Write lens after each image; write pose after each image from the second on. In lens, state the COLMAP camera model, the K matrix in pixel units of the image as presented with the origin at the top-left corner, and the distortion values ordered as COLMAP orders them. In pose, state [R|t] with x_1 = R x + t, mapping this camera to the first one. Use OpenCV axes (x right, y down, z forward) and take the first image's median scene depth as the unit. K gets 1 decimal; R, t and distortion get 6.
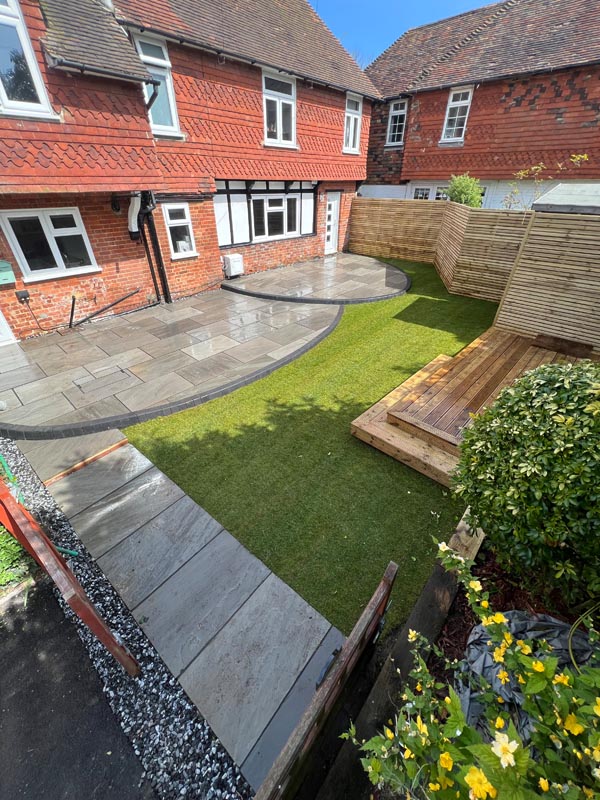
lens RADIAL K [[319.0, 0, 302.1], [0, 319.0, 403.1], [0, 0, 1]] dist [-0.008014, 0.000462]
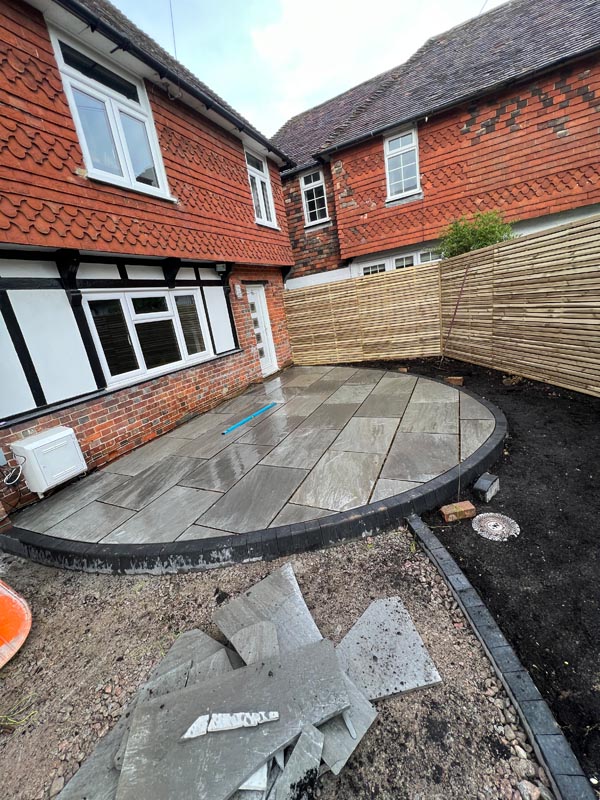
lens RADIAL K [[319.0, 0, 302.1], [0, 319.0, 403.1], [0, 0, 1]] dist [-0.008014, 0.000462]
pose [[0.942262, -0.230100, 0.243302, -0.019647], [0.297284, 0.909224, -0.291434, -0.302408], [-0.154157, 0.346937, 0.925133, 0.603387]]
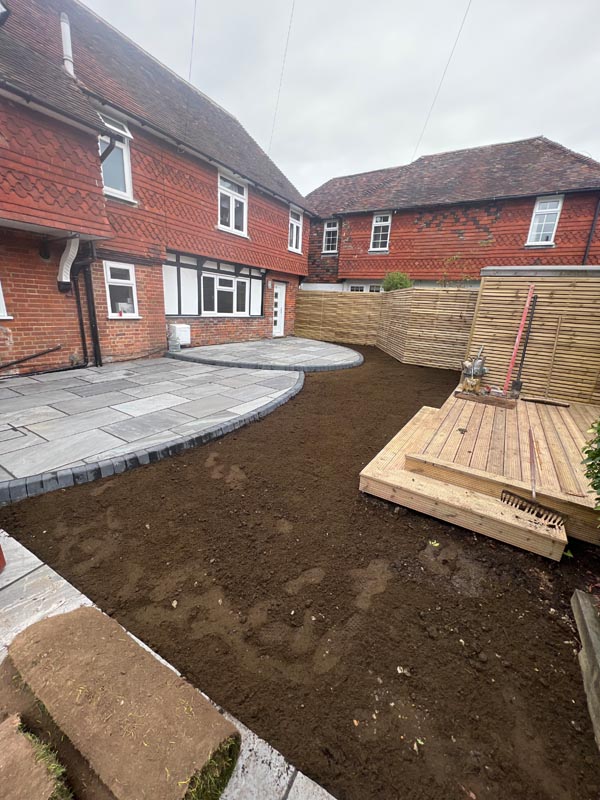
lens RADIAL K [[319.0, 0, 302.1], [0, 319.0, 403.1], [0, 0, 1]] dist [-0.008014, 0.000462]
pose [[0.979959, -0.005774, 0.199117, -0.052472], [0.064865, 0.954350, -0.291563, 0.048956], [-0.188344, 0.298635, 0.935598, 0.127125]]
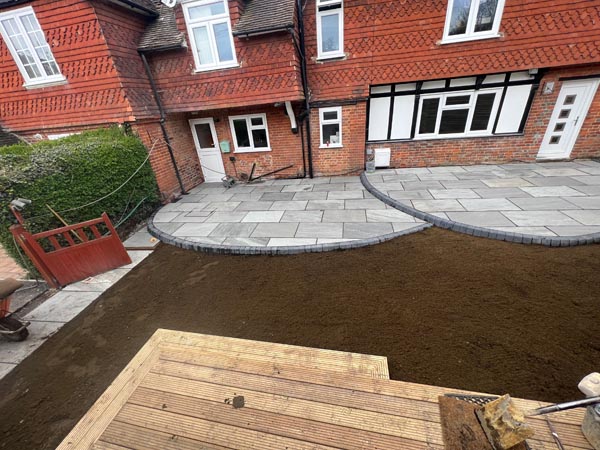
lens RADIAL K [[239.3, 0, 300.0], [0, 239.3, 225.0], [0, 0, 1]] dist [-0.008014, 0.000462]
pose [[0.523301, 0.346069, -0.778712, 0.362437], [-0.409017, 0.903682, 0.126744, -0.213885], [0.747570, 0.252181, 0.614446, 0.342175]]
